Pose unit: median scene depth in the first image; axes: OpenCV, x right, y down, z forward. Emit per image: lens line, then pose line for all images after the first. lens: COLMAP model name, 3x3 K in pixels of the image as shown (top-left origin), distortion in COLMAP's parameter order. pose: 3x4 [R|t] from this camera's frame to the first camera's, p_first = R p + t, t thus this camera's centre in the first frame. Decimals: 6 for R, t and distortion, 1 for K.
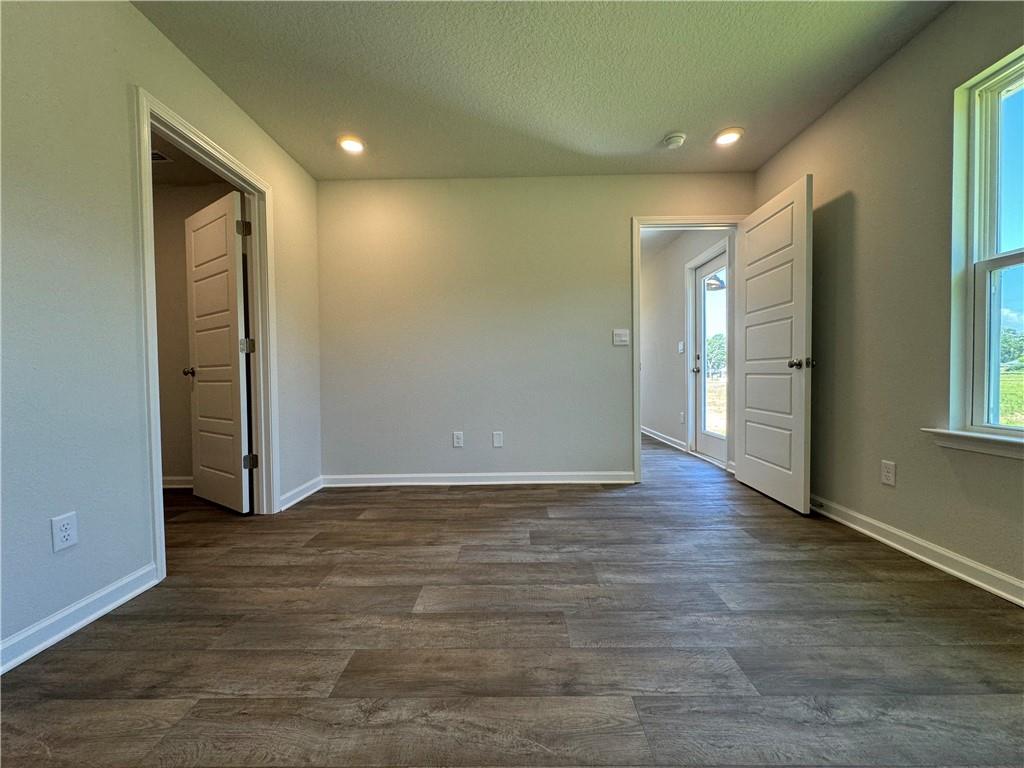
lens RADIAL K [[410.0, 0, 512.0], [0, 410.0, 384.0], [0, 0, 1]] dist [0.002453, -0.000128]
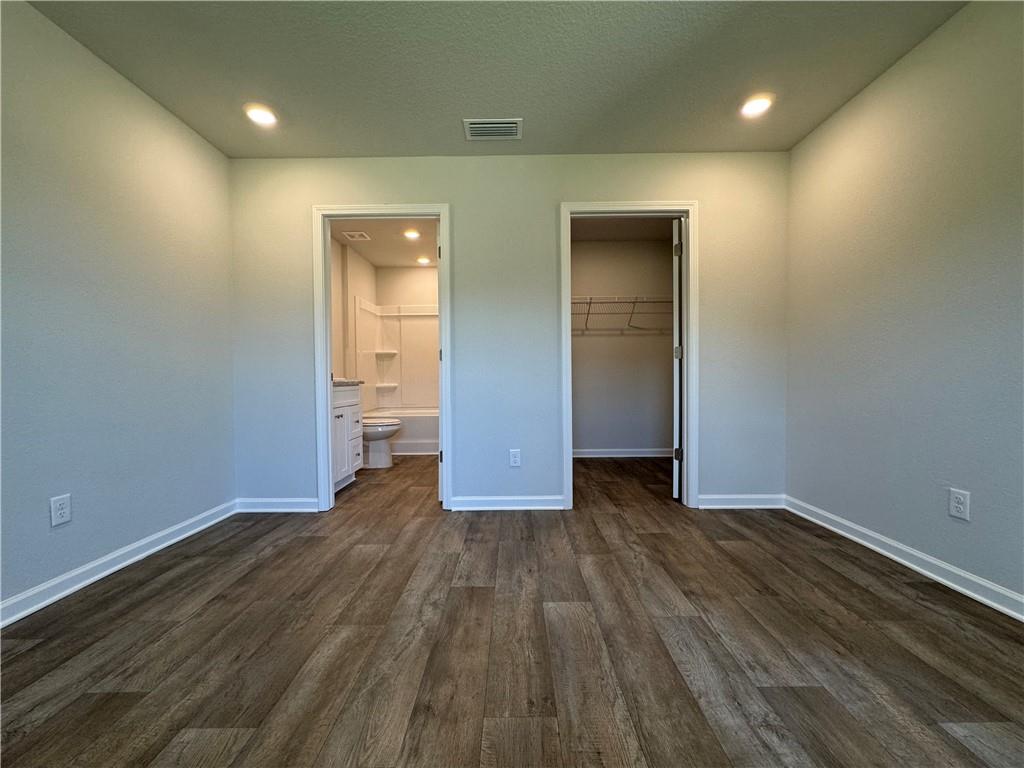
lens RADIAL K [[410.0, 0, 512.1], [0, 410.0, 384.0], [0, 0, 1]] dist [-0.001317, -0.000001]
pose [[0.001797, 0.027517, -0.999620, 0.708080], [-0.015589, 0.999501, 0.027485, -0.043908], [0.999877, 0.015534, 0.002225, 0.774144]]
